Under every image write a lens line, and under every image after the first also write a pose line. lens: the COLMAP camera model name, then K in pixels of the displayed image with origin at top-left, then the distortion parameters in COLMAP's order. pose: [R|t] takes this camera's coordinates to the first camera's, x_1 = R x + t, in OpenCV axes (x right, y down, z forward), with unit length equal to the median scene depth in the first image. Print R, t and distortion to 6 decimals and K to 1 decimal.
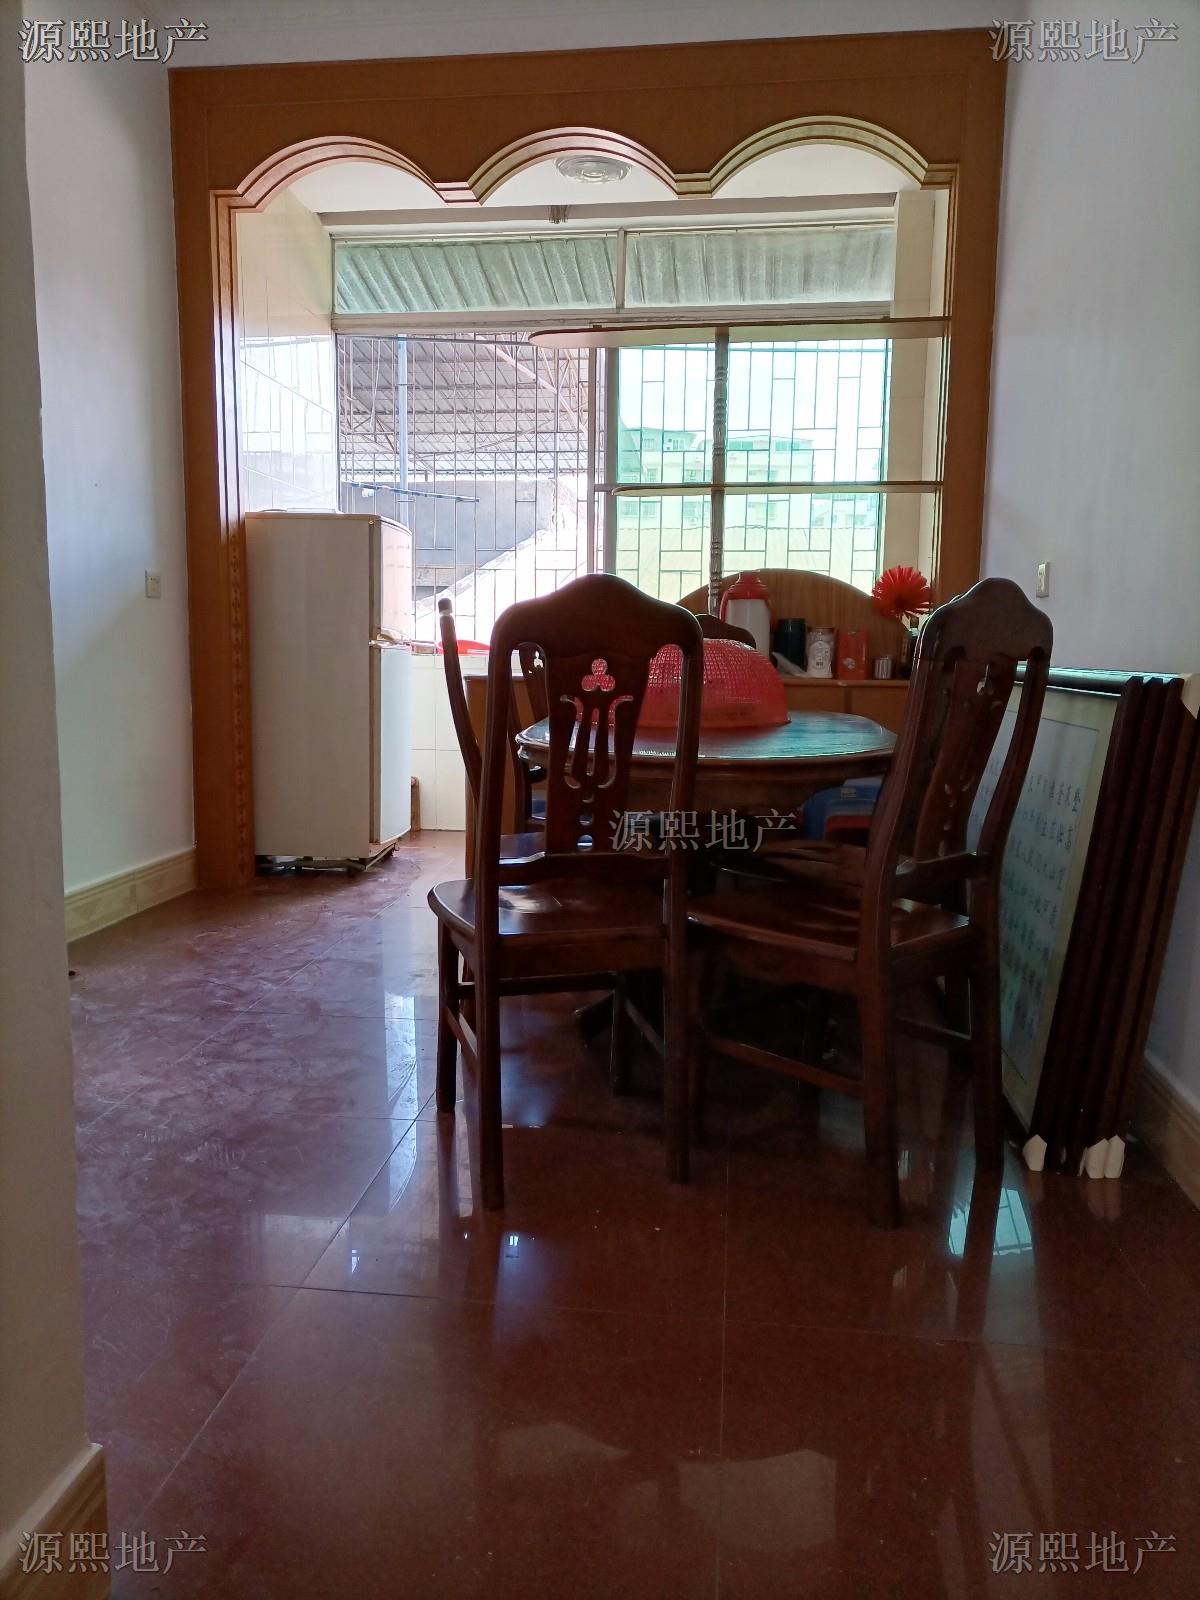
lens RADIAL K [[1175.1, 0, 597.8], [0, 1175.1, 796.9], [0, 0, 1]] dist [0.041976, -0.042940]
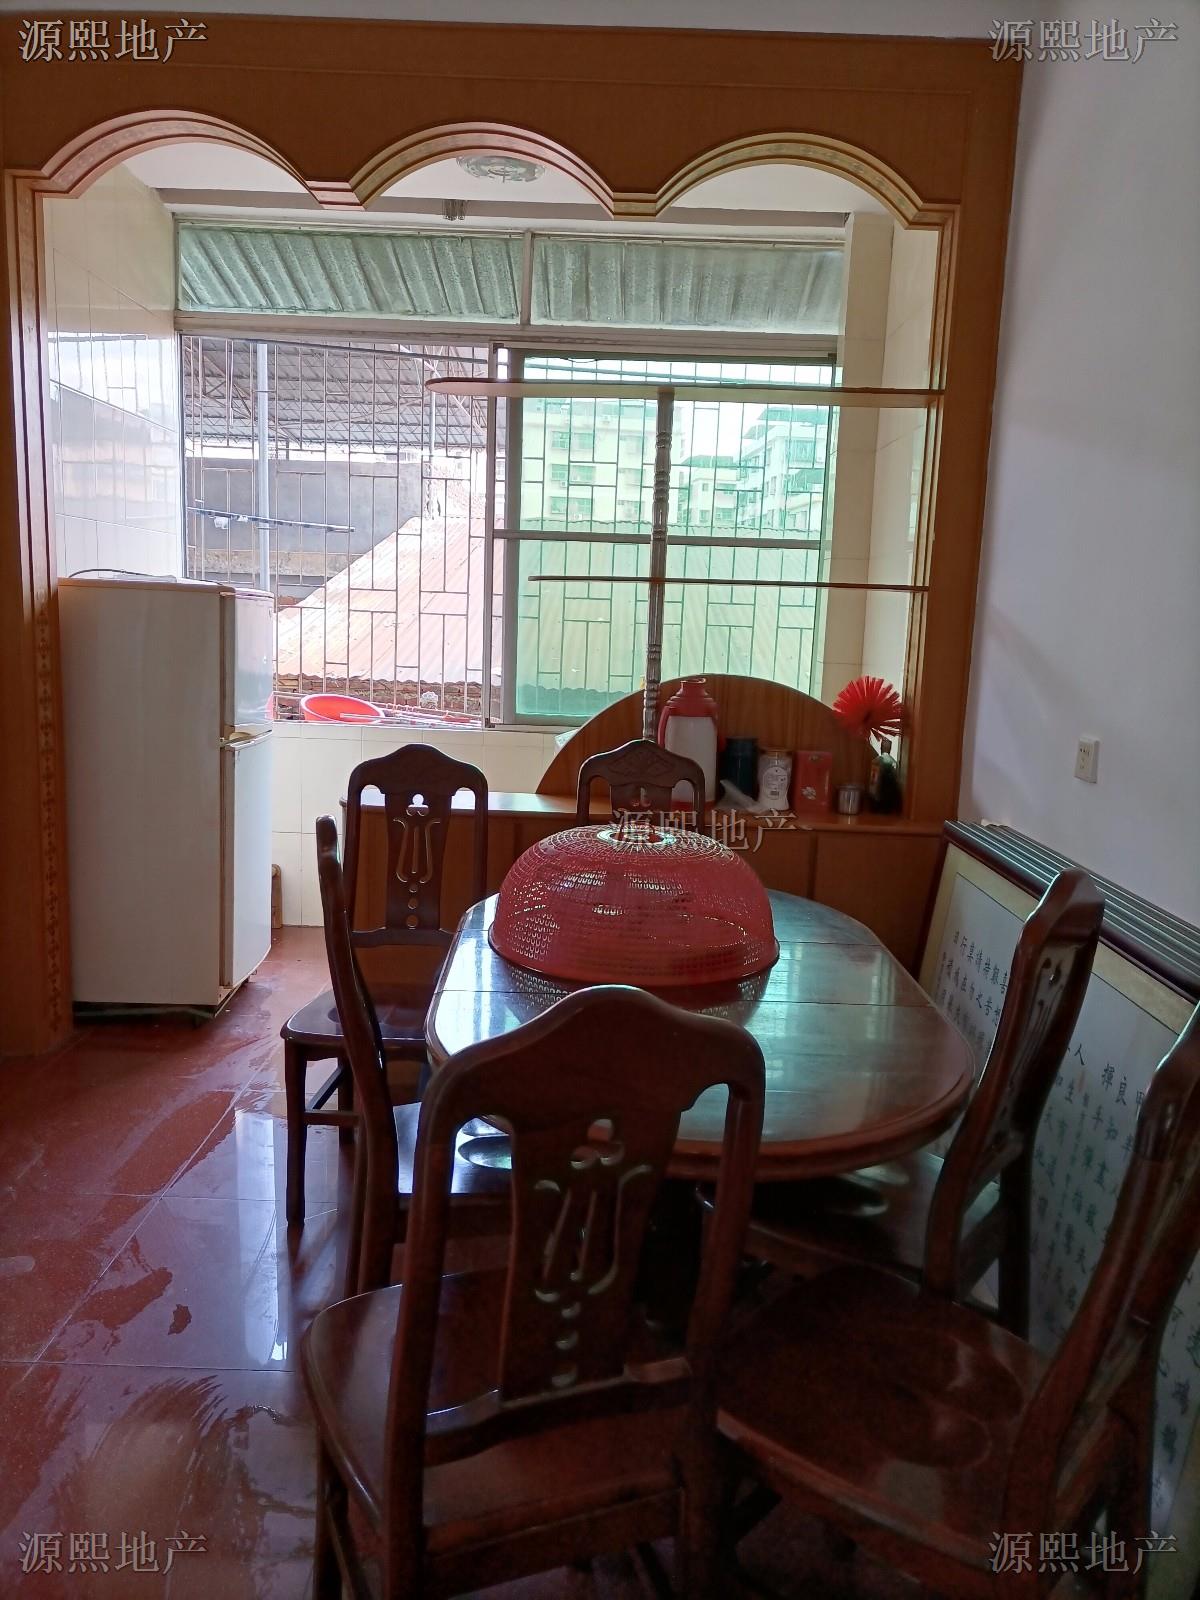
lens RADIAL K [[1175.1, 0, 597.8], [0, 1175.1, 796.9], [0, 0, 1]] dist [0.041976, -0.042940]
pose [[0.993470, 0.007870, 0.113823, -0.025487], [-0.011627, 0.999408, 0.032374, -0.109561], [-0.113501, -0.033486, 0.992973, 0.147974]]
